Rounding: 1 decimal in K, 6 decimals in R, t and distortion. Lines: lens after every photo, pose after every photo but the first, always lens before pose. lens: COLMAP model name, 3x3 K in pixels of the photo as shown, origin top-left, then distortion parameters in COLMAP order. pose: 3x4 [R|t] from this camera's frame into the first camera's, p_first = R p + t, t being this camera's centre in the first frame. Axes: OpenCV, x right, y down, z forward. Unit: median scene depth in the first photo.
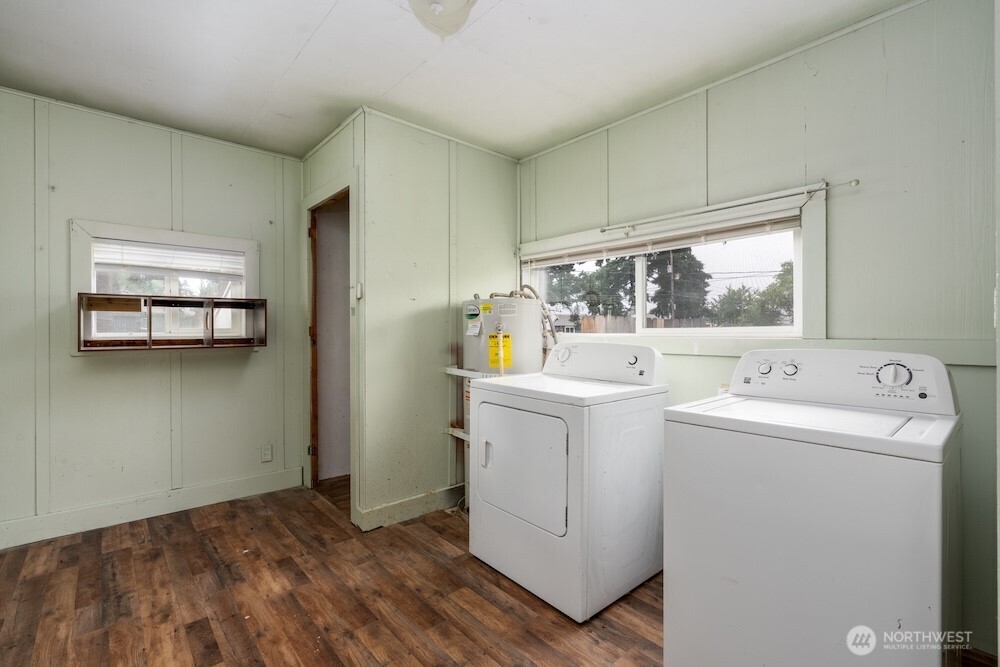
lens RADIAL K [[448.4, 0, 502.6], [0, 448.4, 333.8], [0, 0, 1]] dist [-0.012550, 0.004600]
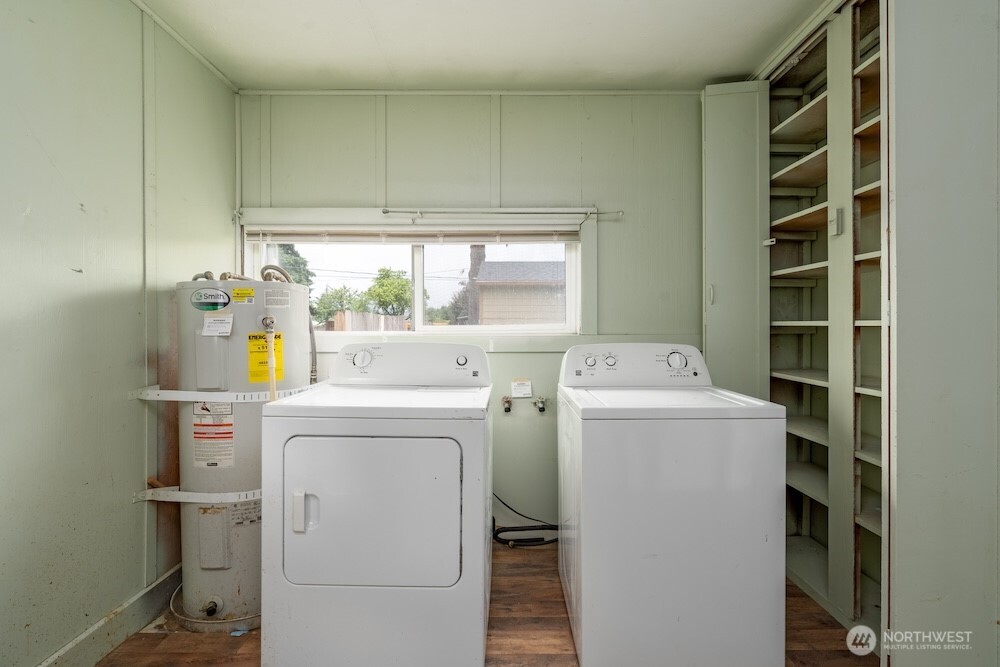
lens RADIAL K [[448.4, 0, 503.9], [0, 448.4, 328.8], [0, 0, 1]] dist [-0.012550, 0.004600]
pose [[0.662399, -0.002091, 0.749148, -0.275412], [0.006217, 0.999977, -0.002706, -0.002257], [-0.749126, 0.006450, 0.662397, 0.270571]]
